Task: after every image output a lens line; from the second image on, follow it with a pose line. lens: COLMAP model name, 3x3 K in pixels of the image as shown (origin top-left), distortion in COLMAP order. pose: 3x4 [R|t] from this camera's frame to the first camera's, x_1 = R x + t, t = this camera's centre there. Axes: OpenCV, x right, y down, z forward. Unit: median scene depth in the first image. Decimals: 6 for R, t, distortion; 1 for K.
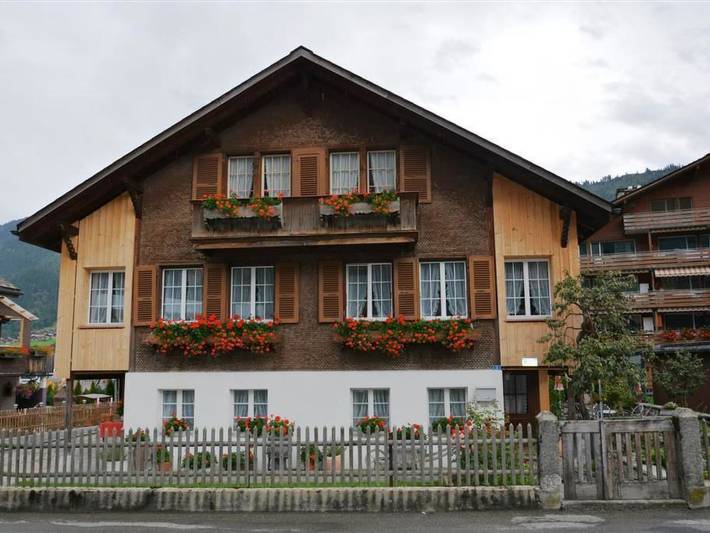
lens RADIAL K [[623.5, 0, 355.0], [0, 623.5, 266.5], [0, 0, 1]] dist [-0.033141, -0.004049]
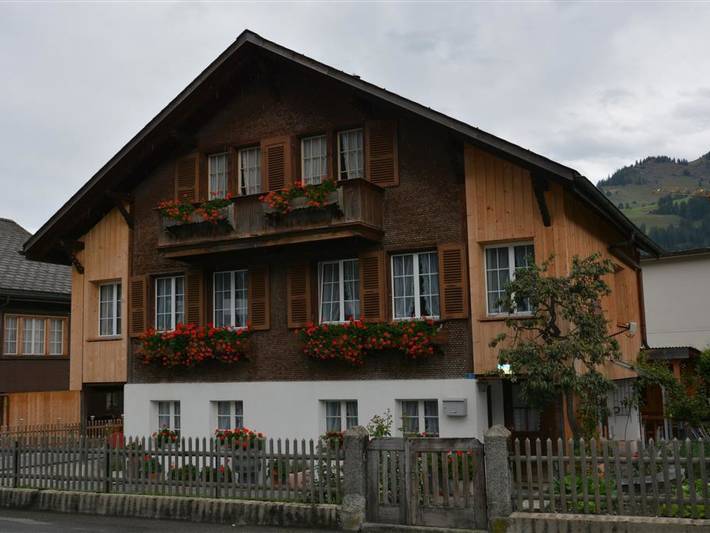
lens RADIAL K [[816.7, 0, 355.0], [0, 816.7, 266.5], [0, 0, 1]] dist [-0.021970, 0.018890]
pose [[0.921035, -0.059655, -0.384885, 0.503733], [0.071706, 0.997281, 0.017022, -0.014522], [0.382823, -0.043276, 0.922808, -0.068211]]
